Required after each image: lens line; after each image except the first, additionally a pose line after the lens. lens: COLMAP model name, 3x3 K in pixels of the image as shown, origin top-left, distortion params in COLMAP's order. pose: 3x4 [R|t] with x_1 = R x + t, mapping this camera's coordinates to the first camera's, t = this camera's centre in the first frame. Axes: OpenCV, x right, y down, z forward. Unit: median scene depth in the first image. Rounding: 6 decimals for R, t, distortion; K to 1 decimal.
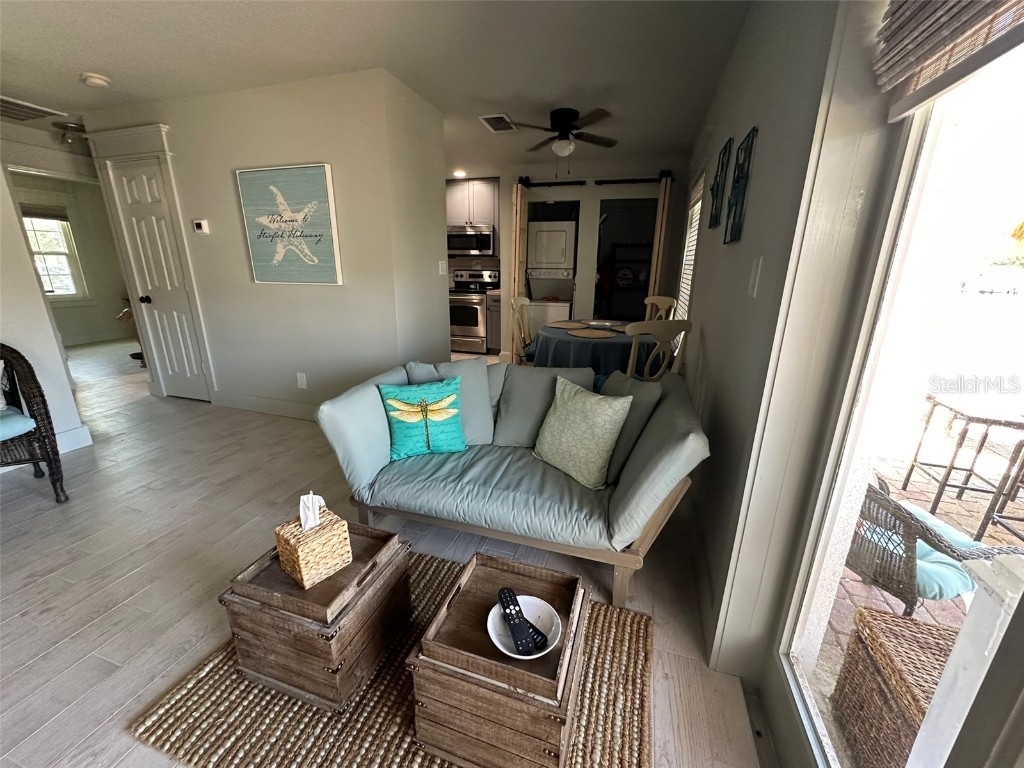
lens RADIAL K [[408.1, 0, 513.8], [0, 408.1, 385.5], [0, 0, 1]] dist [-0.005377, 0.001274]
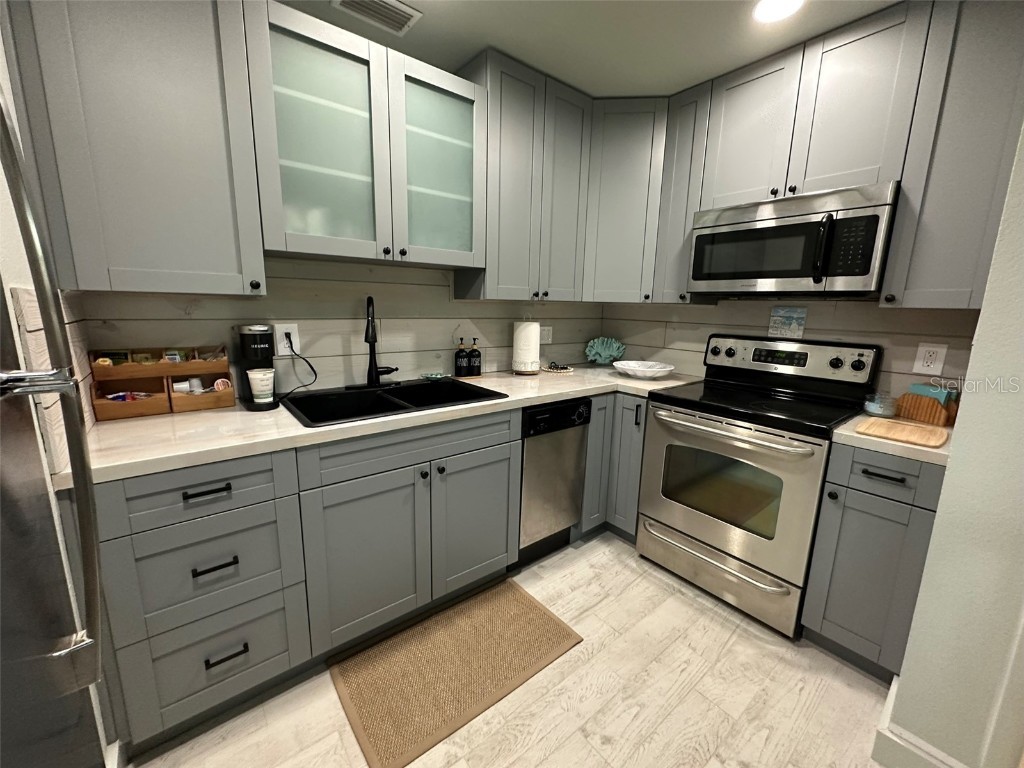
lens RADIAL K [[408.1, 0, 510.7], [0, 408.1, 382.6], [0, 0, 1]] dist [-0.005377, 0.001274]
pose [[0.828924, 0.113120, -0.547803, -0.135533], [-0.173439, 0.983049, -0.059447, -0.286331], [0.531793, 0.144288, 0.834492, 0.920403]]
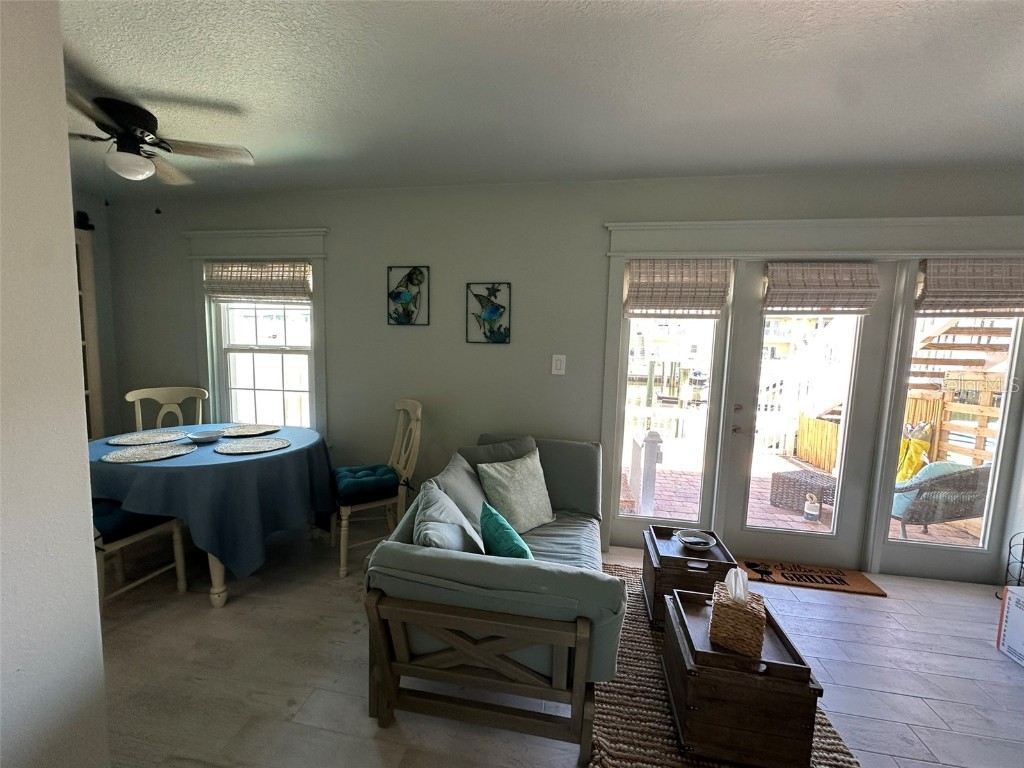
lens RADIAL K [[408.1, 0, 513.9], [0, 408.1, 382.7], [0, 0, 1]] dist [-0.005377, 0.001274]
pose [[-0.134093, -0.109231, 0.984930, -0.448991], [0.253574, 0.957035, 0.140660, -0.171551], [-0.957977, 0.268614, -0.100633, 0.473270]]
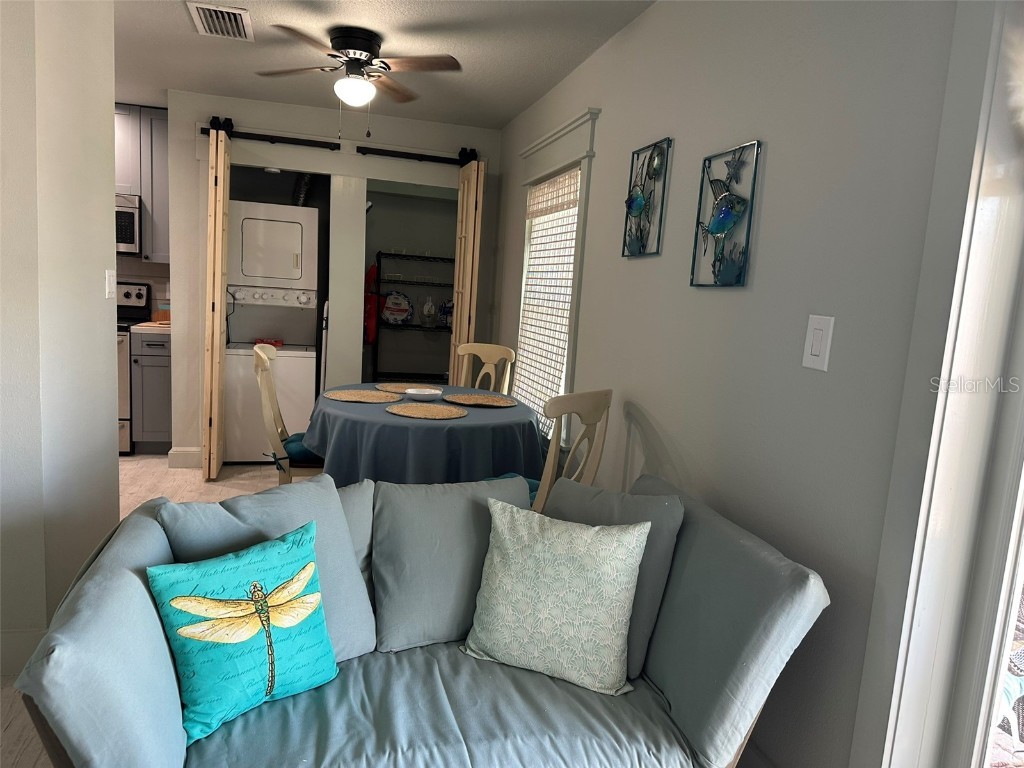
lens RADIAL K [[713.6, 0, 512.3], [0, 713.6, 392.3], [0, 0, 1]] dist [0.050203, -0.045233]
pose [[0.849733, -0.030306, 0.526341, -0.185277], [0.095856, 0.990587, -0.097715, -0.034165], [-0.518425, 0.133484, 0.844640, 0.066178]]
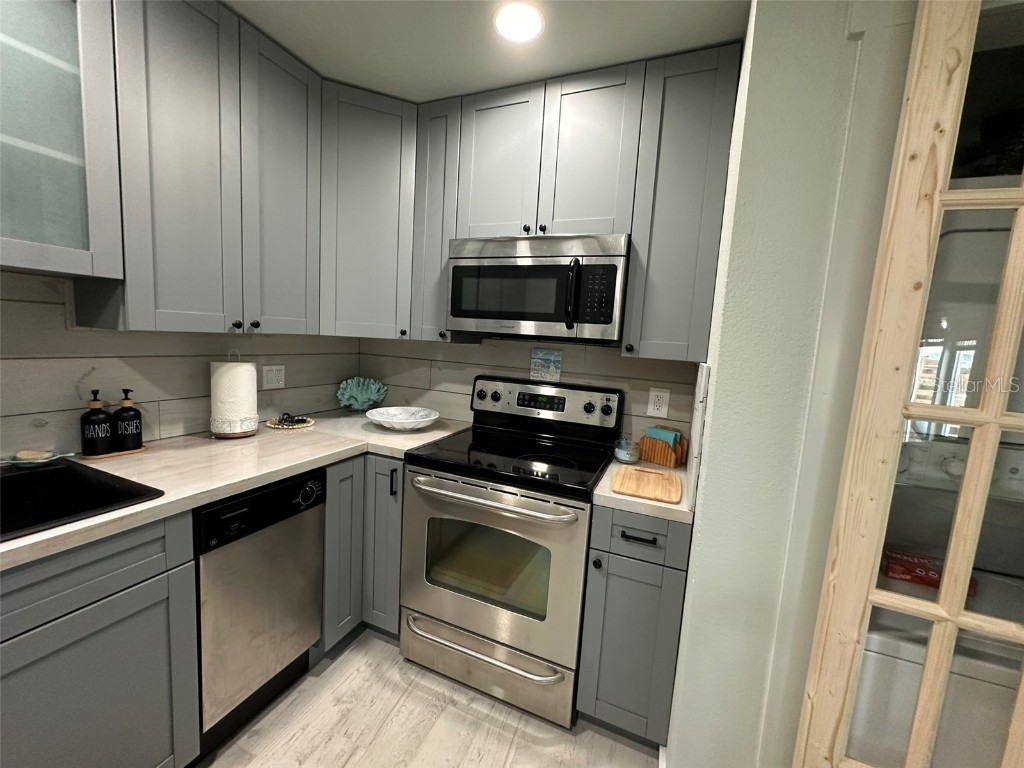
lens RADIAL K [[408.1, 0, 509.9], [0, 408.1, 383.1], [0, 0, 1]] dist [-0.005377, 0.001274]
pose [[0.994126, 0.060105, -0.090003, -0.134060], [-0.075272, 0.981518, -0.175944, -0.337756], [0.077764, 0.181685, 0.980277, 1.032037]]
